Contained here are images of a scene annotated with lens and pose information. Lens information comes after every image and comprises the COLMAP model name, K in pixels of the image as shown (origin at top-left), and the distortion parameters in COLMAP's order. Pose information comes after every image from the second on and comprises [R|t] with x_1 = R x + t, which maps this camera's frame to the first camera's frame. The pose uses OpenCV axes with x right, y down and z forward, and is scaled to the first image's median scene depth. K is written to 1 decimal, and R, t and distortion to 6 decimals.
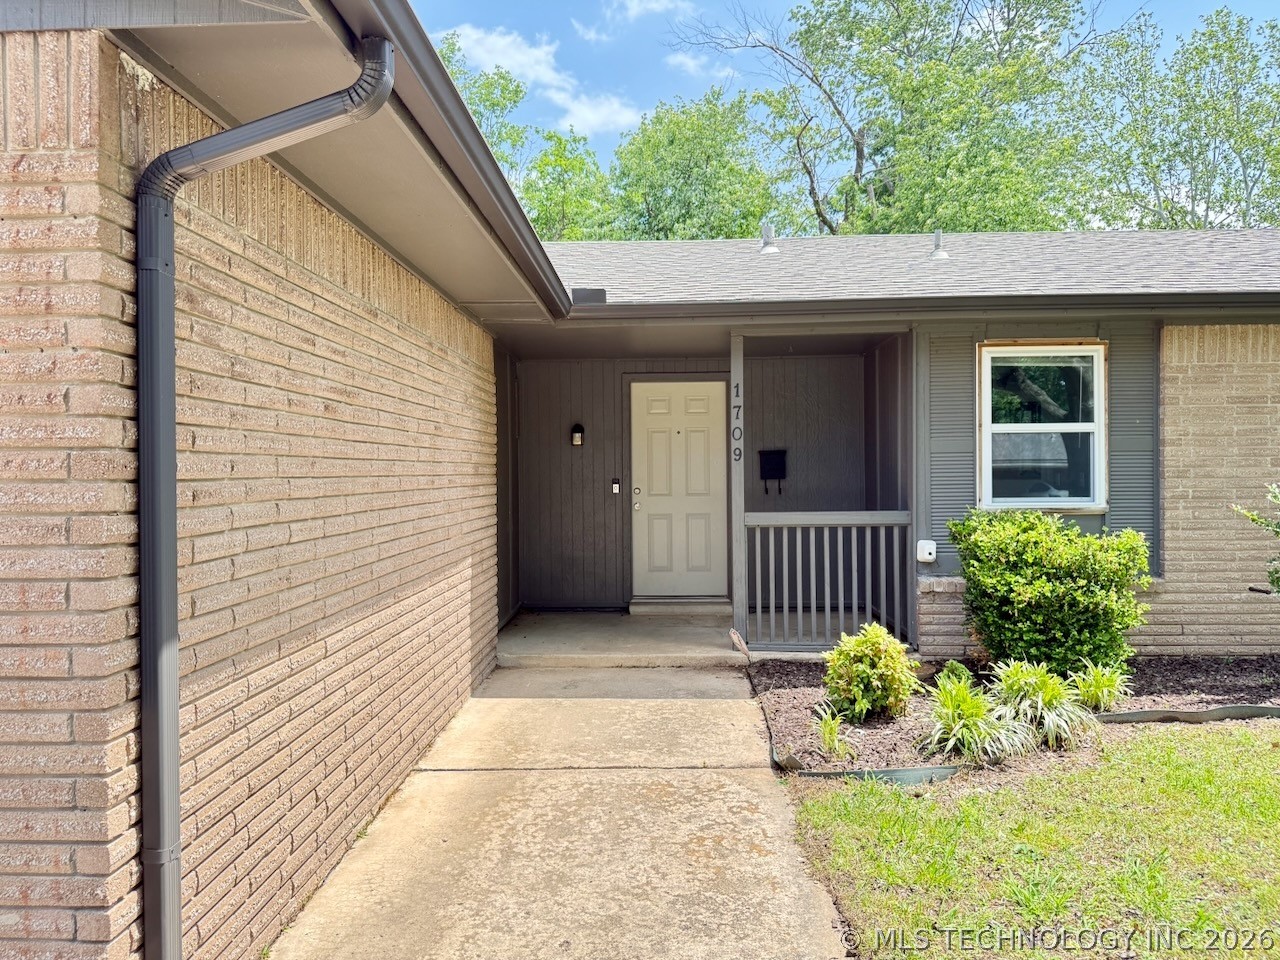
lens RADIAL K [[892.3, 0, 633.5], [0, 892.3, 481.5], [0, 0, 1]] dist [0.022154, -0.037299]
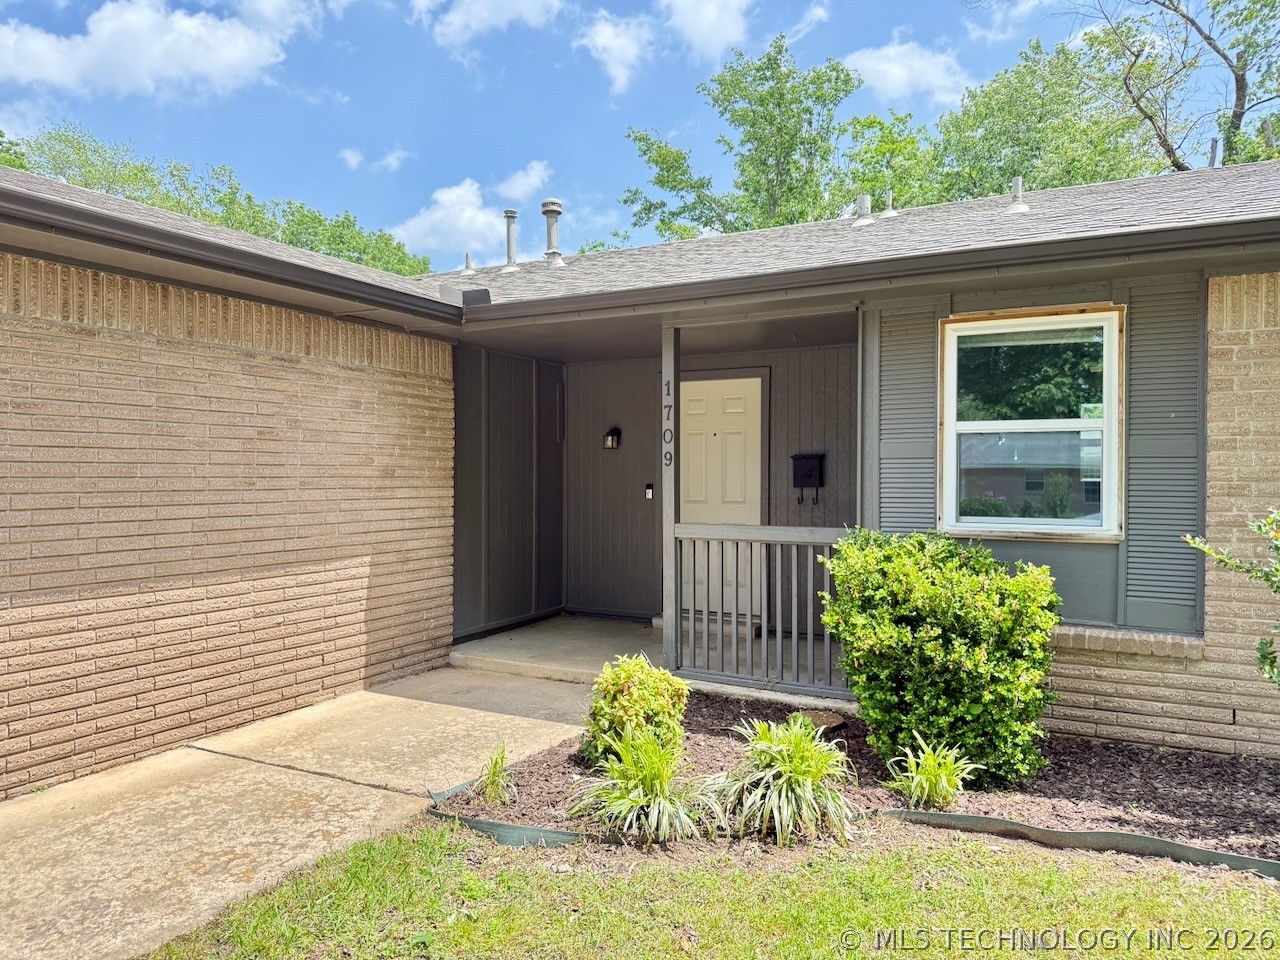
lens RADIAL K [[892.3, 0, 633.5], [0, 892.3, 481.5], [0, 0, 1]] dist [0.022154, -0.037299]
pose [[0.896397, 0.016086, -0.442960, 0.502315], [-0.017194, 0.999851, 0.001515, -0.008478], [0.442918, 0.006259, 0.896540, 0.178178]]
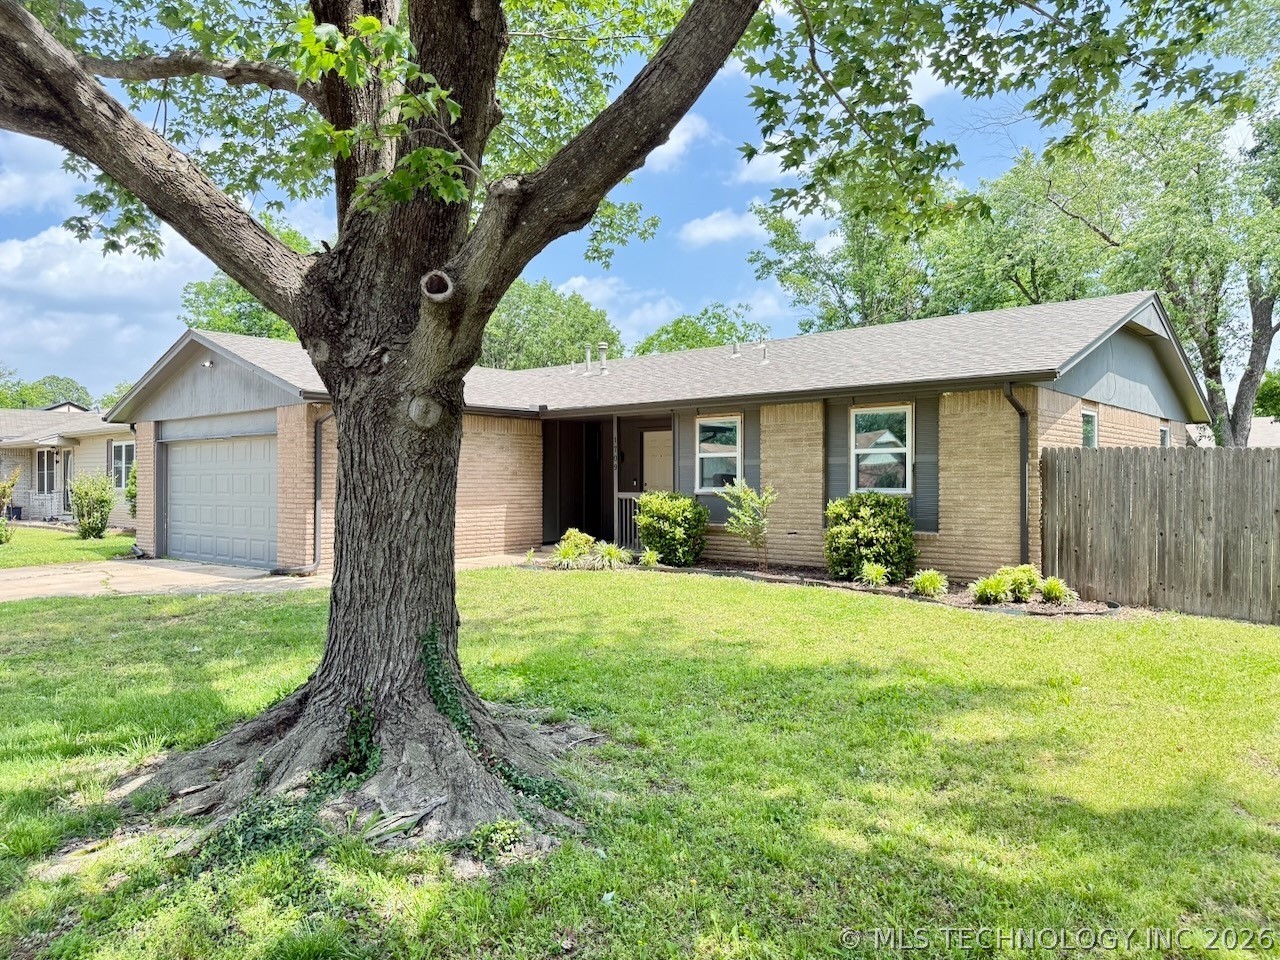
lens RADIAL K [[886.9, 0, 639.0], [0, 886.9, 478.7], [0, 0, 1]] dist [0.145556, -0.258154]
pose [[0.778616, 0.006570, -0.627466, 1.681533], [-0.014866, 0.999858, -0.007978, 0.018283], [0.627324, 0.015540, 0.778603, -0.802561]]
